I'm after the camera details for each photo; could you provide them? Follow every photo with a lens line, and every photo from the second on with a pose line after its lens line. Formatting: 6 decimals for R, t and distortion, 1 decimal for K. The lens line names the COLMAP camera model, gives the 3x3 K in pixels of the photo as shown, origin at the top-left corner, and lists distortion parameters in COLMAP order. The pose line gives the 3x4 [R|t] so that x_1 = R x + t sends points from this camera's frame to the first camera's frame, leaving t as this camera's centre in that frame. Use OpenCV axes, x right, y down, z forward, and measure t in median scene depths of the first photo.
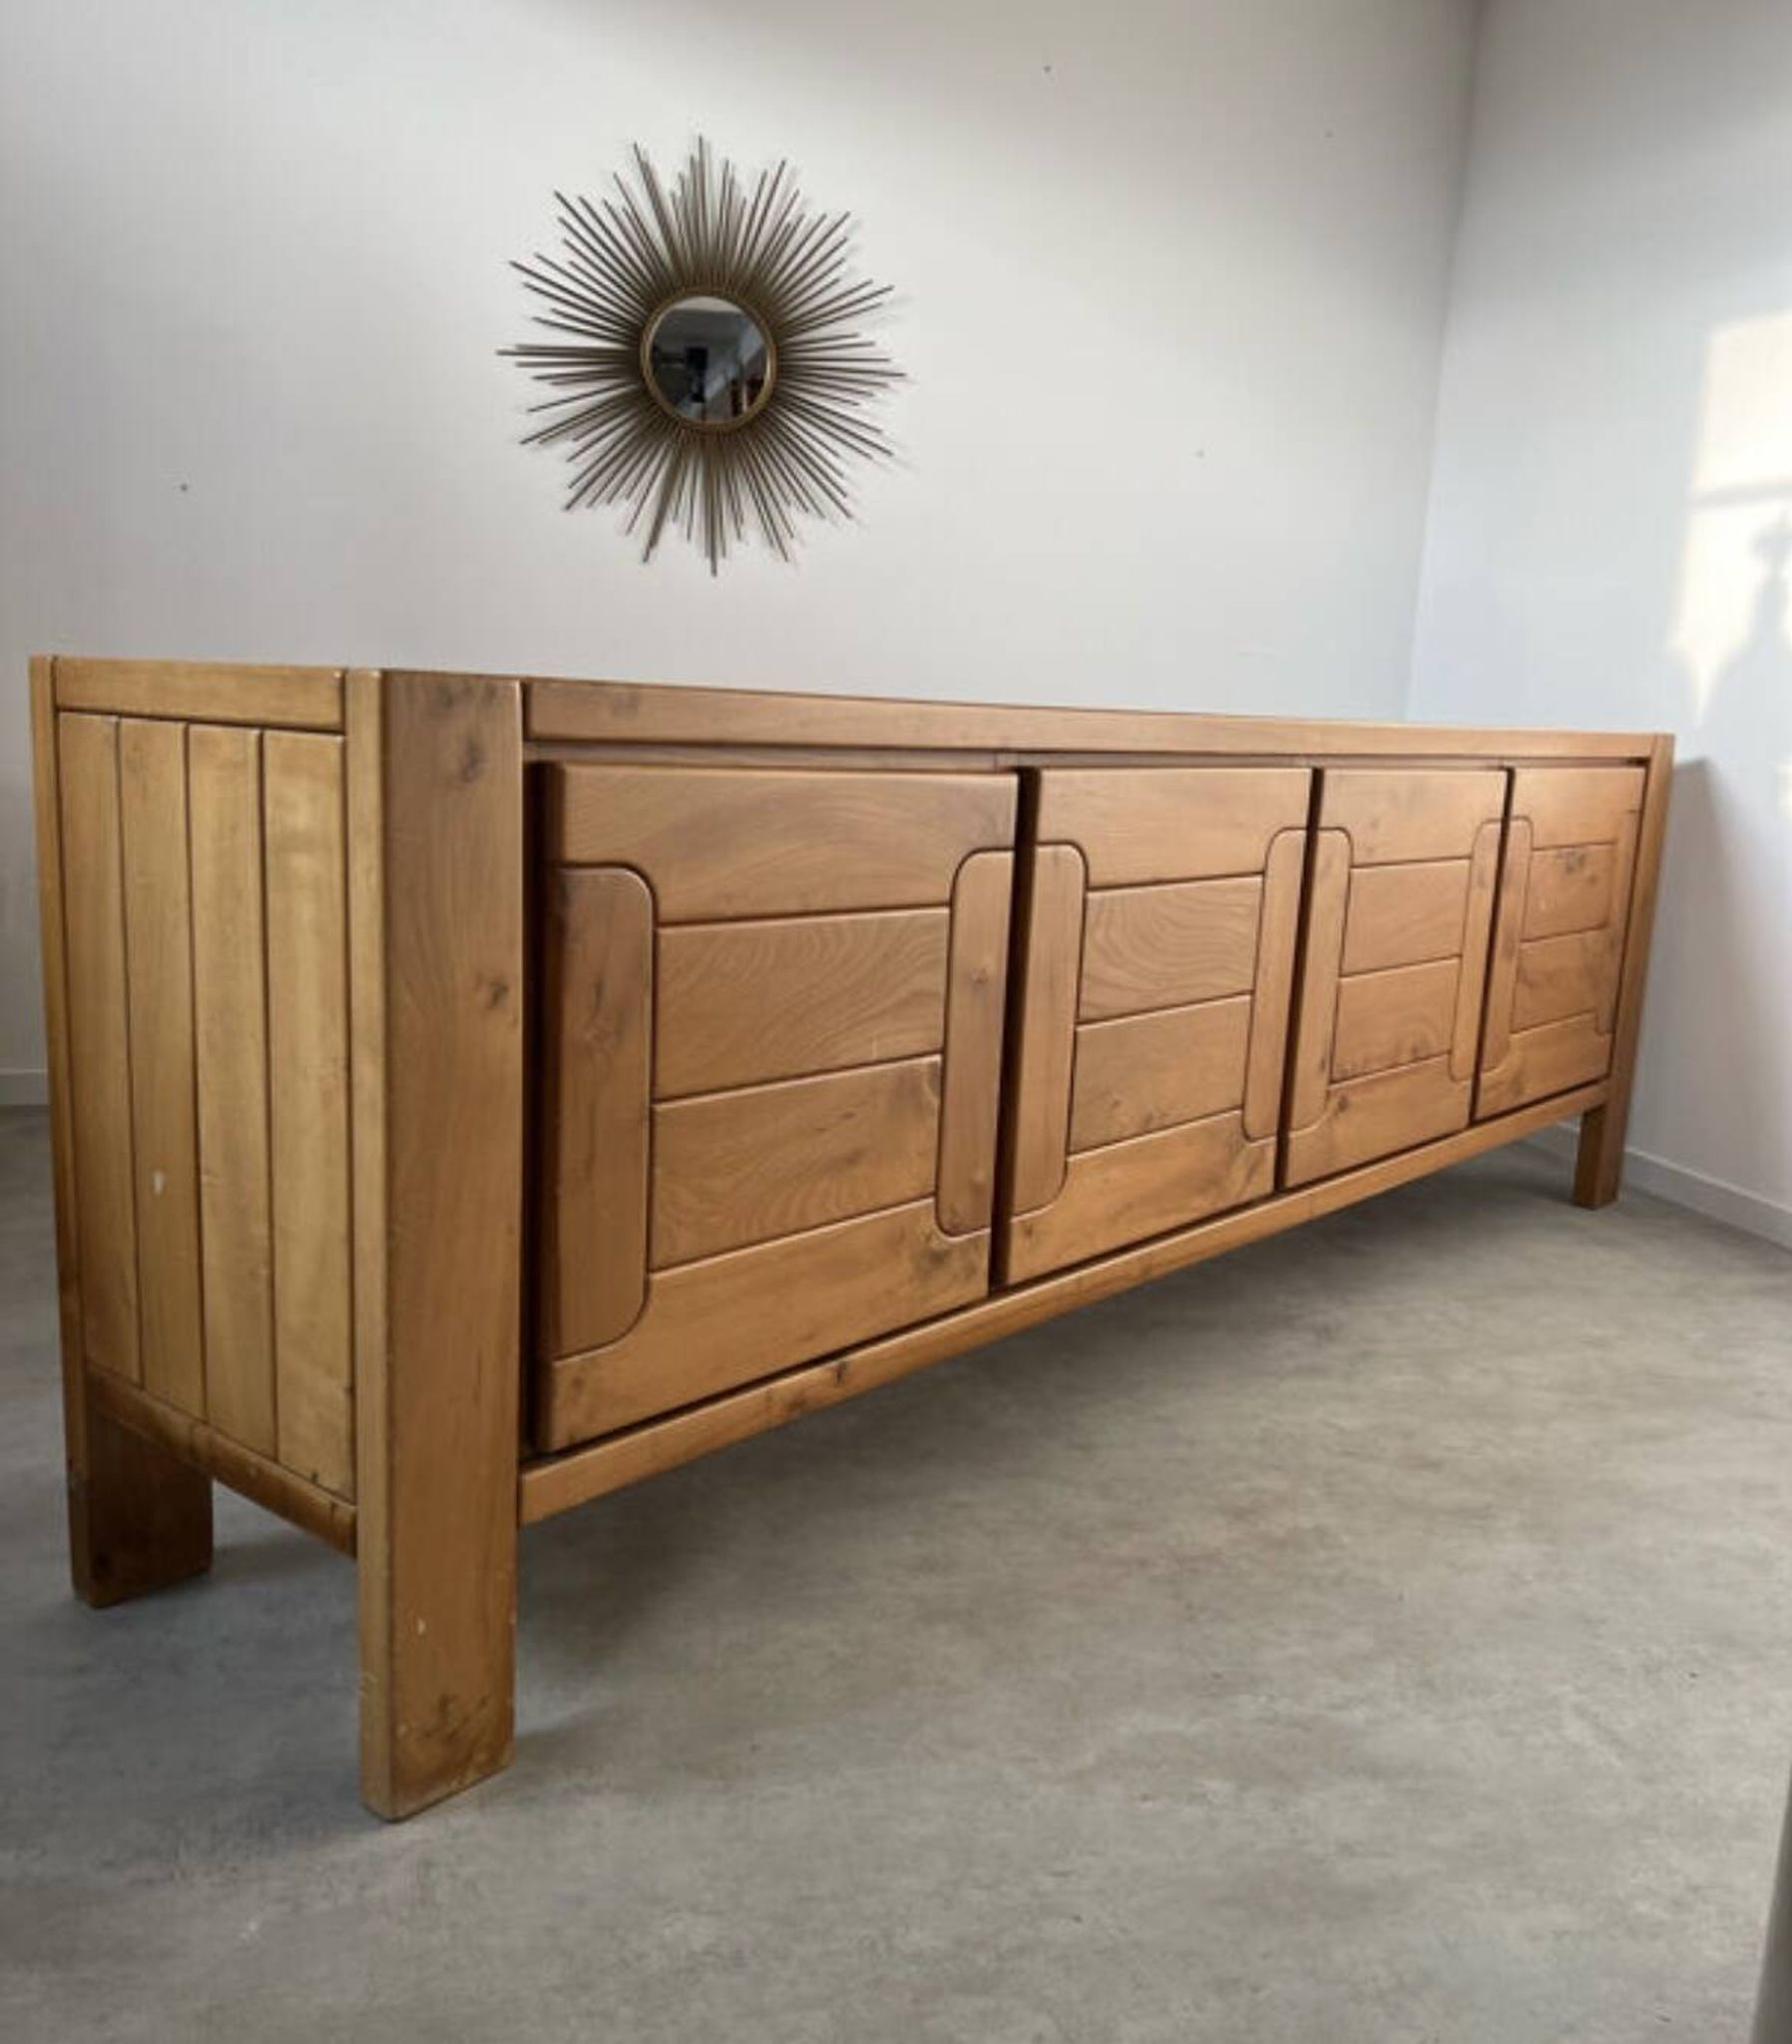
lens RADIAL K [[1820.7, 0, 899.5], [0, 1820.7, 1067.9], [0, 0, 1]] dist [0.056127, -0.087215]
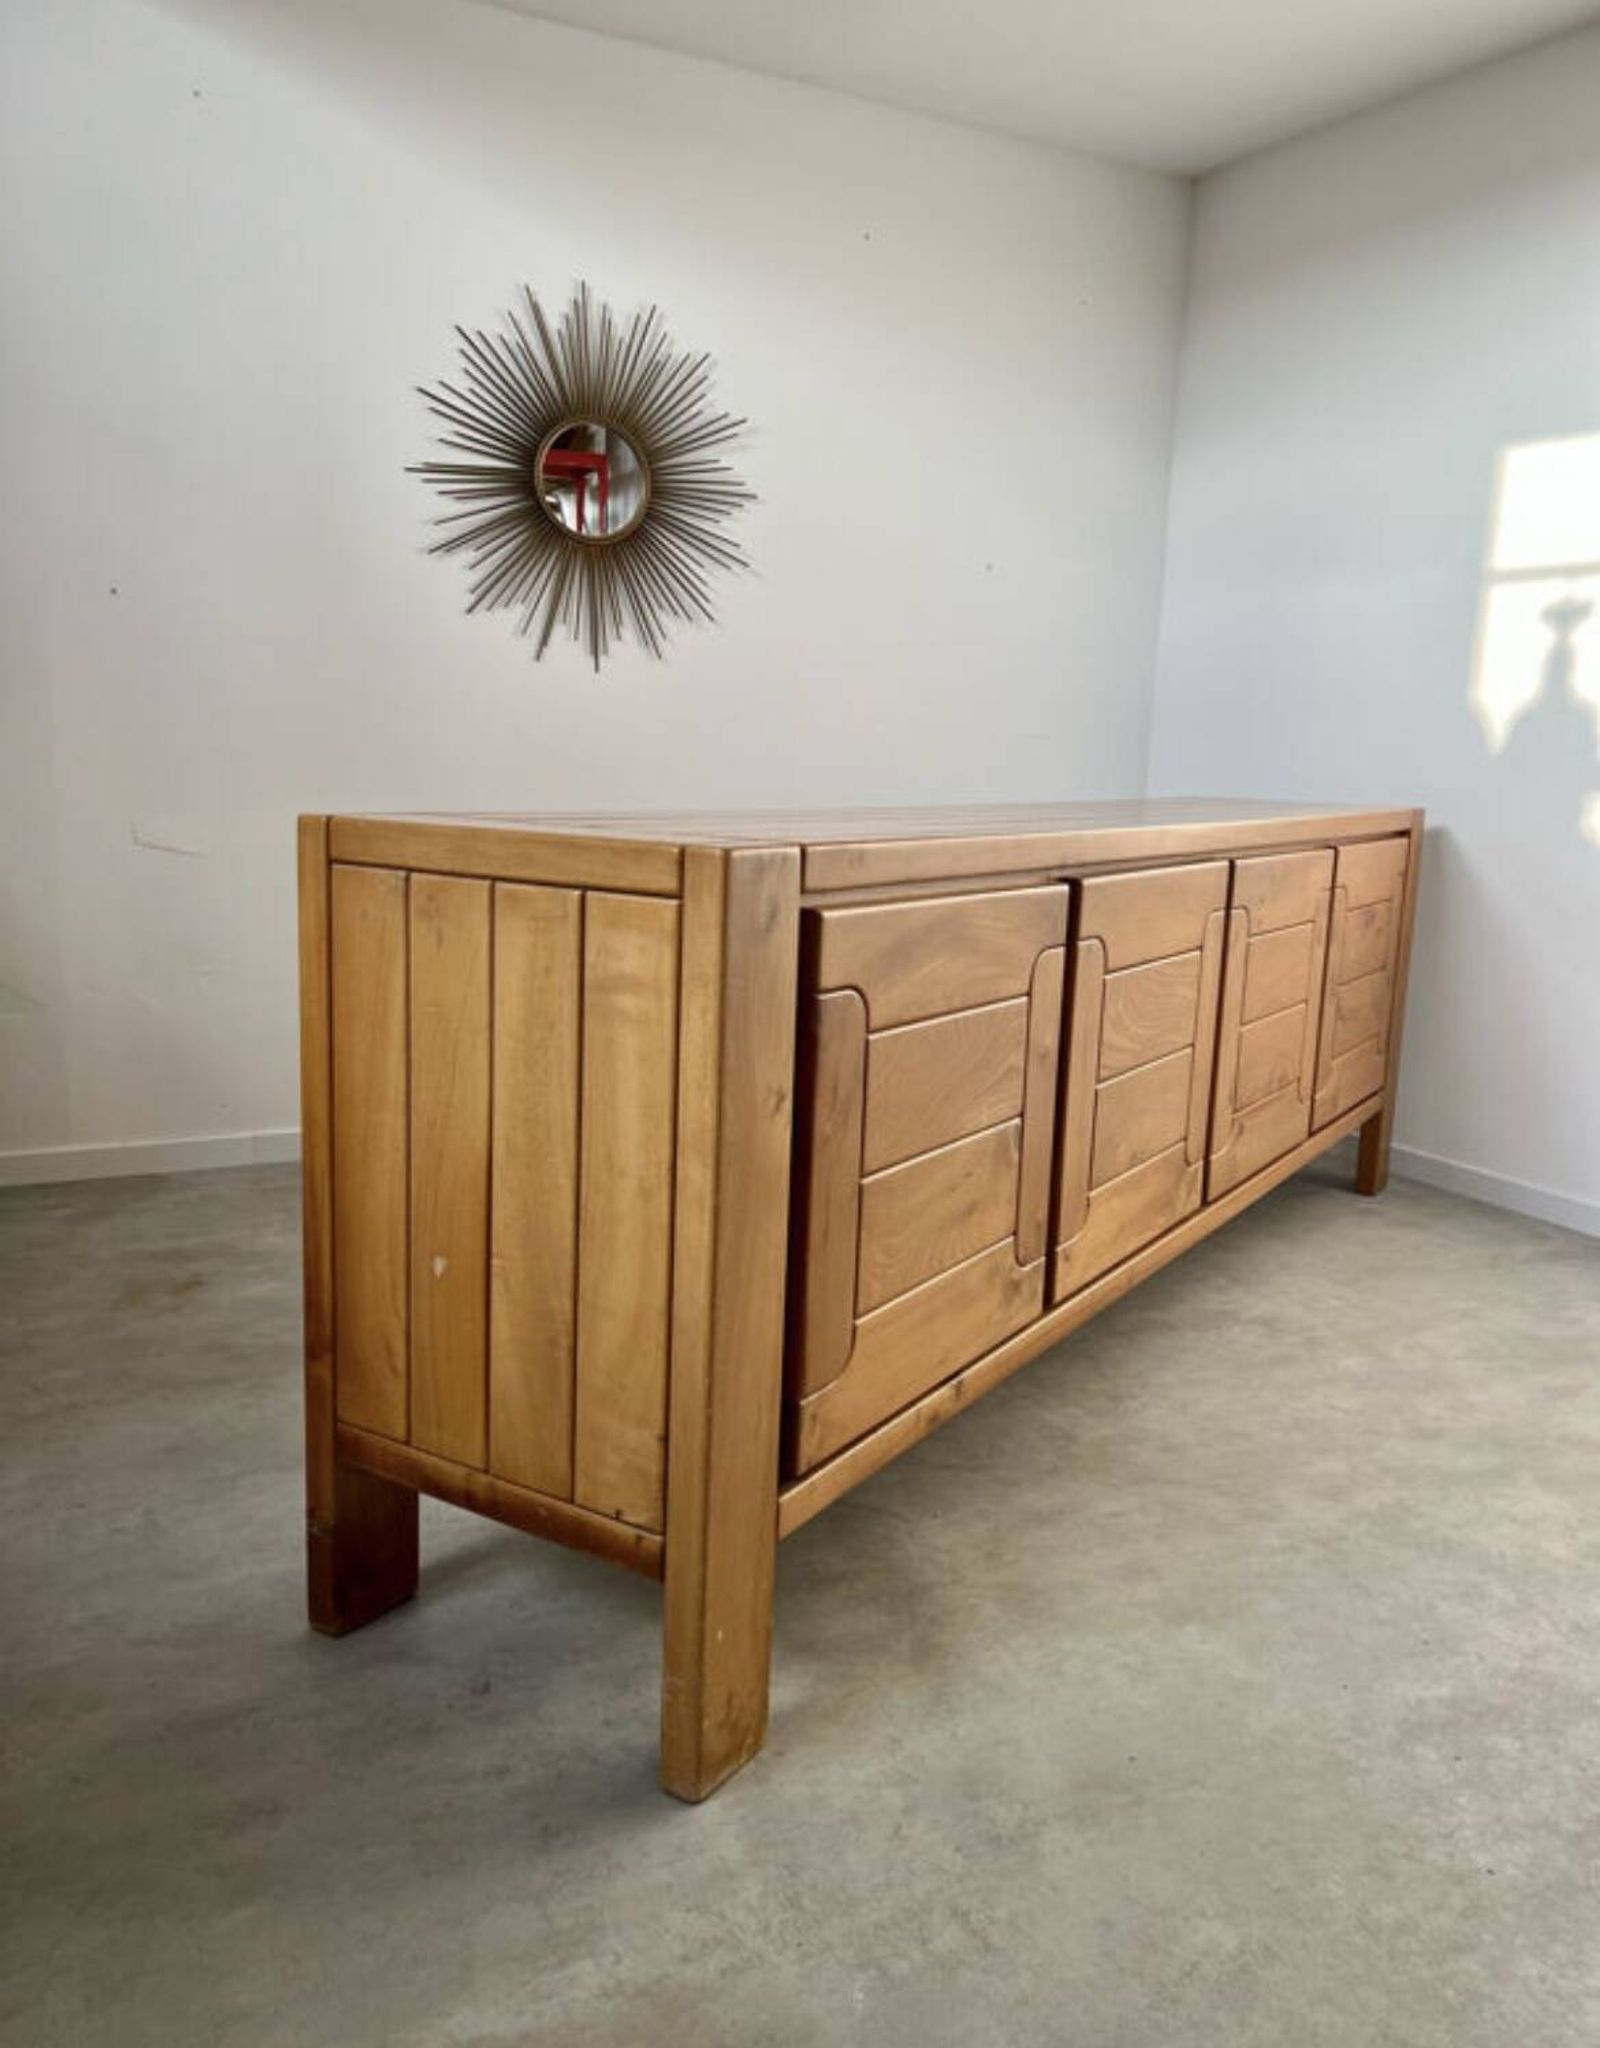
lens RADIAL K [[1627.9, 0, 817.2], [0, 1627.9, 1019.3], [0, 0, 1]] dist [0.043808, -0.055223]
pose [[0.989010, -0.031063, 0.144552, -0.277606], [0.034664, 0.999147, -0.022463, -0.055858], [-0.143731, 0.027227, 0.989242, -0.058008]]
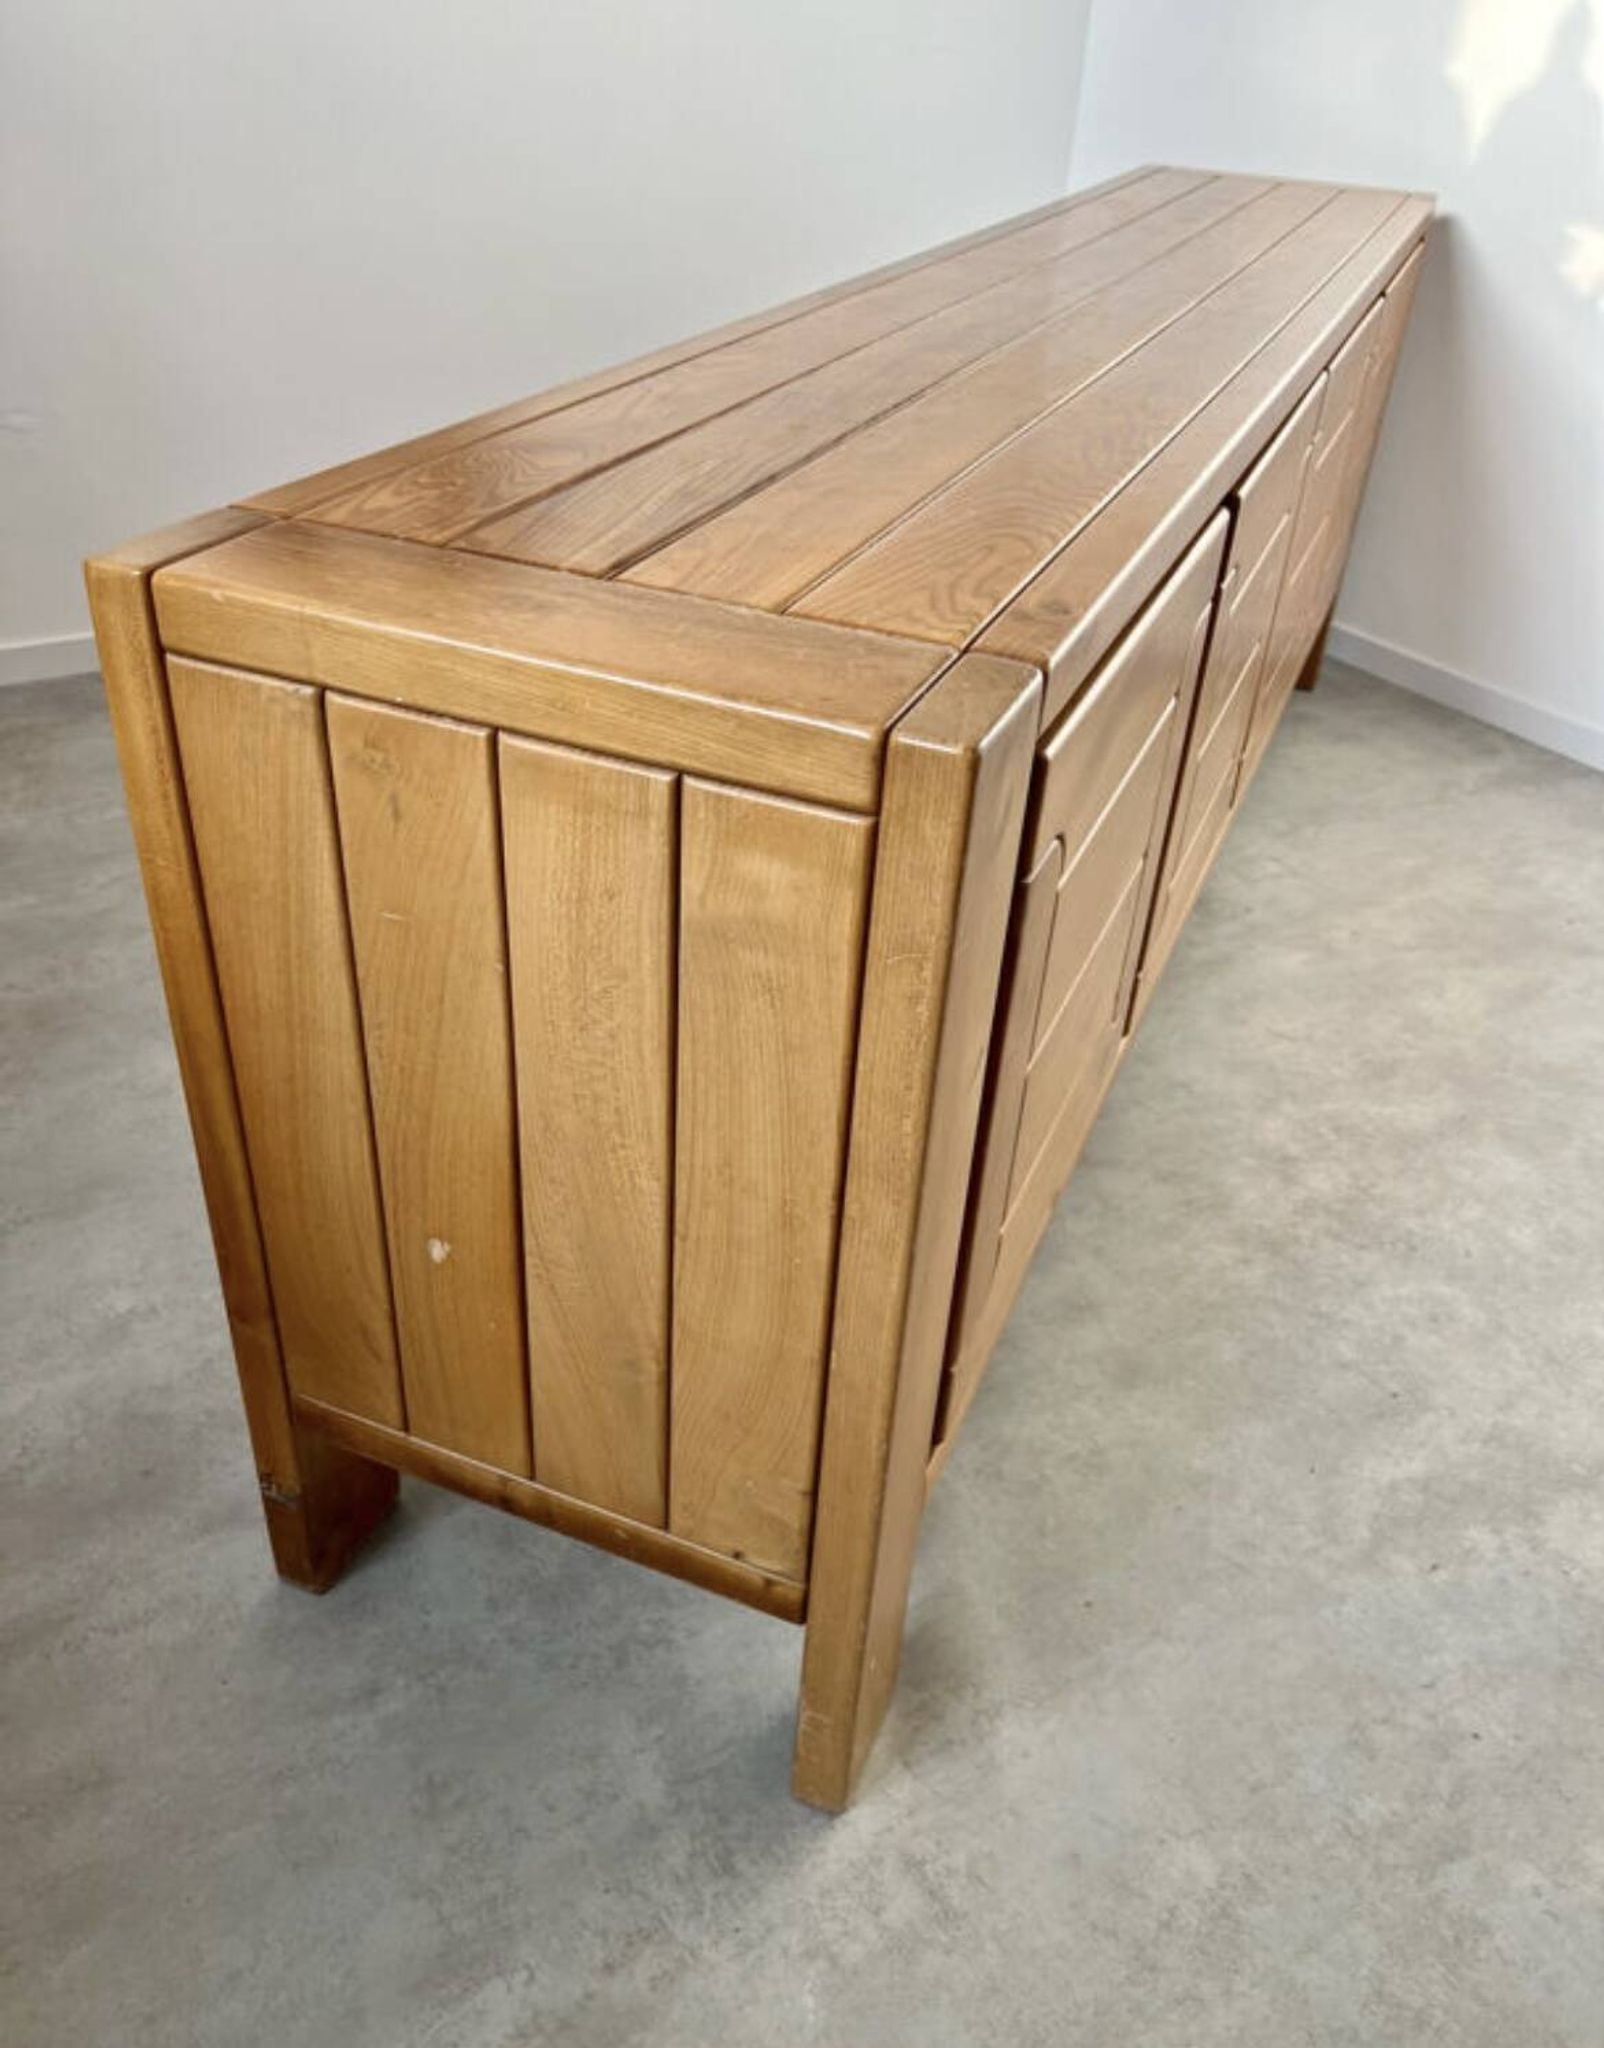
lens RADIAL K [[1627.9, 0, 805.8], [0, 1627.9, 1067.0], [0, 0, 1]] dist [0.043808, -0.055223]
pose [[0.950429, -0.167723, 0.261829, -0.377897], [0.045953, 0.908566, 0.415205, -0.264542], [-0.307529, -0.382591, 0.871235, 0.323904]]
